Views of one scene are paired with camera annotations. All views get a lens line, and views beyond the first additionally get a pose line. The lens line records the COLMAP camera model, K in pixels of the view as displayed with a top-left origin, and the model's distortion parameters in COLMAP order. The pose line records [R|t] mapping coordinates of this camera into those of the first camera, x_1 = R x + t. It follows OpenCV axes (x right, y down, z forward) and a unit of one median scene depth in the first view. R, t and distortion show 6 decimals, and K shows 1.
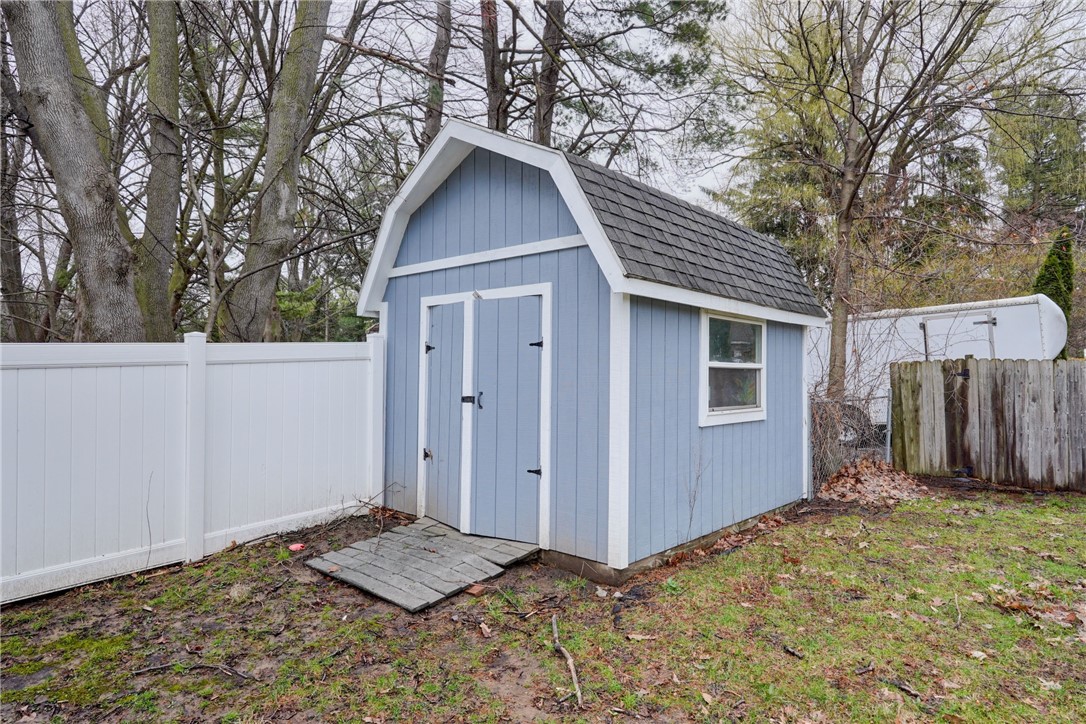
lens RADIAL K [[630.7, 0, 543.0], [0, 630.7, 362.0], [0, 0, 1]] dist [0.000445, 0.000226]
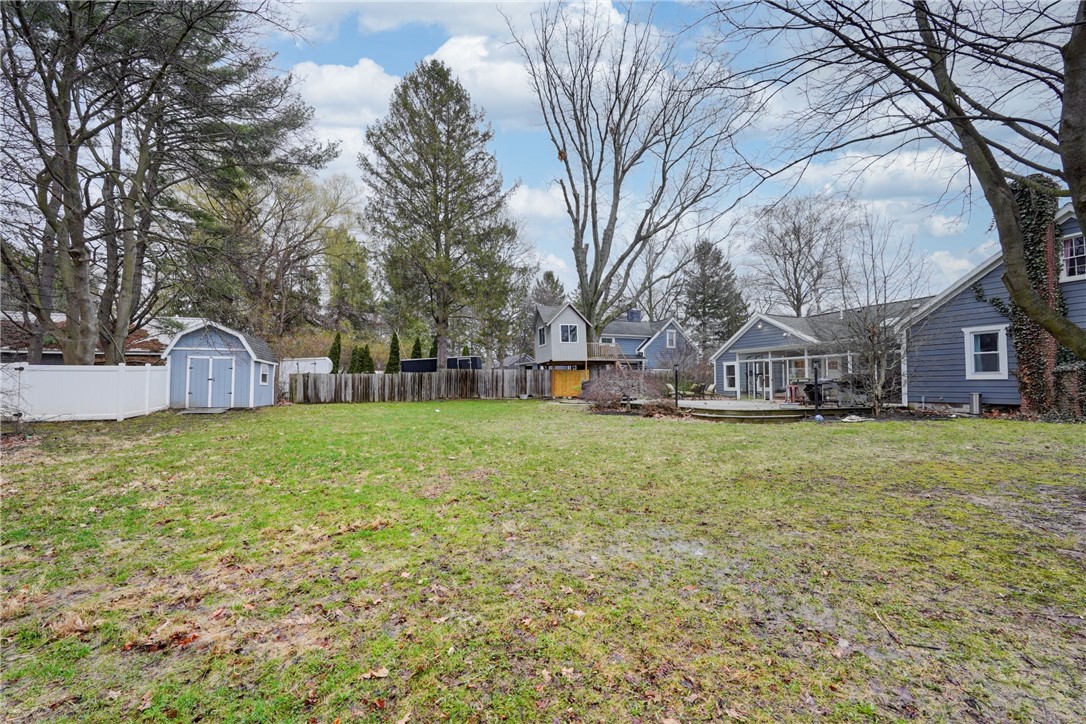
lens RADIAL K [[490.4, 0, 546.5], [0, 490.4, 362.0], [0, 0, 1]] dist [-0.014036, 0.010121]
pose [[0.504439, 0.035469, 0.862719, -1.682340], [-0.007445, 0.999297, -0.036732, 0.036200], [-0.863415, 0.012106, 0.504349, -2.525222]]
